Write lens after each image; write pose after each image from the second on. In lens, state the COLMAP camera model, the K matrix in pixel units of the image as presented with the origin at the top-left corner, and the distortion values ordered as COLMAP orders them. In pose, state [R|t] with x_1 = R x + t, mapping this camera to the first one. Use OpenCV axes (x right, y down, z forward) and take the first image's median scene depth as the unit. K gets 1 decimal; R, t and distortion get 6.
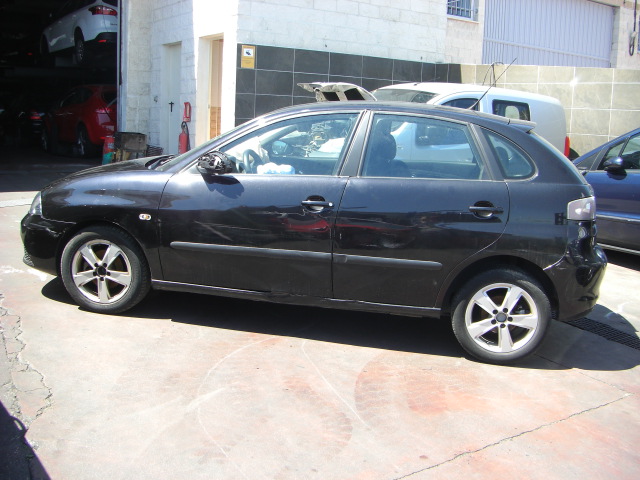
lens RADIAL K [[769.3, 0, 346.3], [0, 769.3, 239.9], [0, 0, 1]] dist [-0.227071, 0.229263]
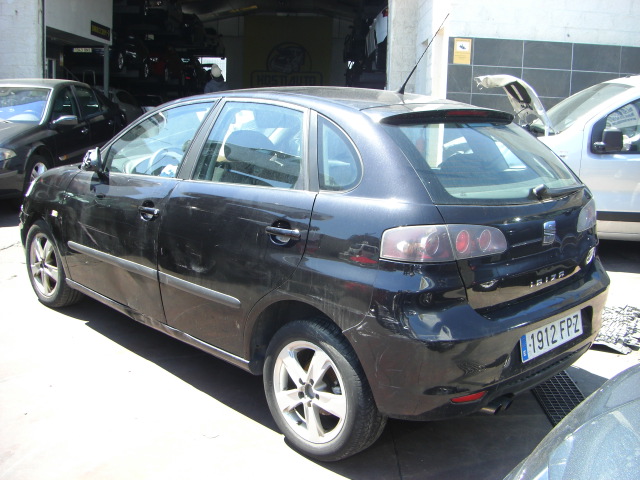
lens RADIAL K [[755.7, 0, 330.4], [0, 755.7, 239.1], [0, 0, 1]] dist [-0.197836, 0.161809]
pose [[0.795371, 0.084008, -0.600272, 0.412612], [-0.092224, 0.995591, 0.017135, -0.032309], [0.599065, 0.041731, 0.799612, 0.312015]]
